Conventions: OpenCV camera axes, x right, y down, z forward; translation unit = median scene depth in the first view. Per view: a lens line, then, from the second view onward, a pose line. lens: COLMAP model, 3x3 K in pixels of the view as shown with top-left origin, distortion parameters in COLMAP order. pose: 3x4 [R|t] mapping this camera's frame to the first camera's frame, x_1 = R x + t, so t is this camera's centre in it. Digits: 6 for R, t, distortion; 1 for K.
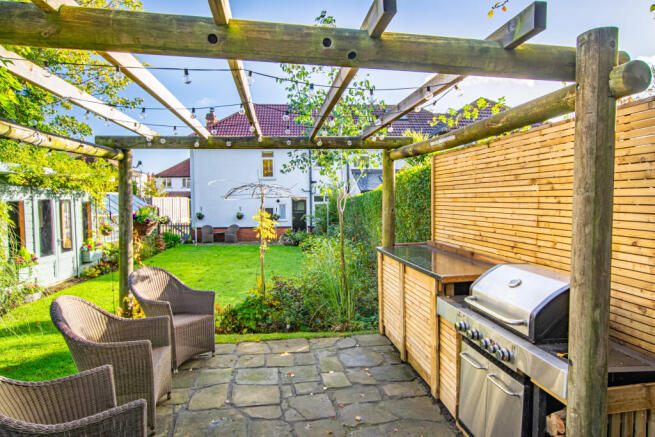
lens RADIAL K [[442.4, 0, 329.1], [0, 442.4, 219.7], [0, 0, 1]] dist [0.031153, 0.003081]
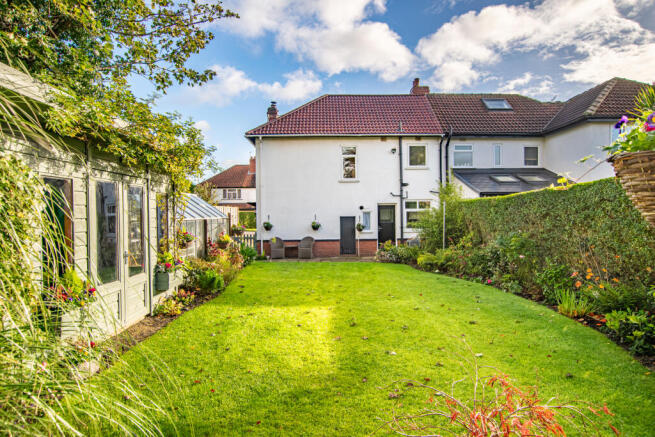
lens RADIAL K [[442.4, 0, 325.8], [0, 442.4, 218.7], [0, 0, 1]] dist [0.031153, 0.003081]
pose [[0.998199, -0.000971, -0.059974, -0.134345], [-0.001252, 0.999314, -0.037008, 0.008423], [0.059969, 0.037017, 0.997514, 0.188602]]
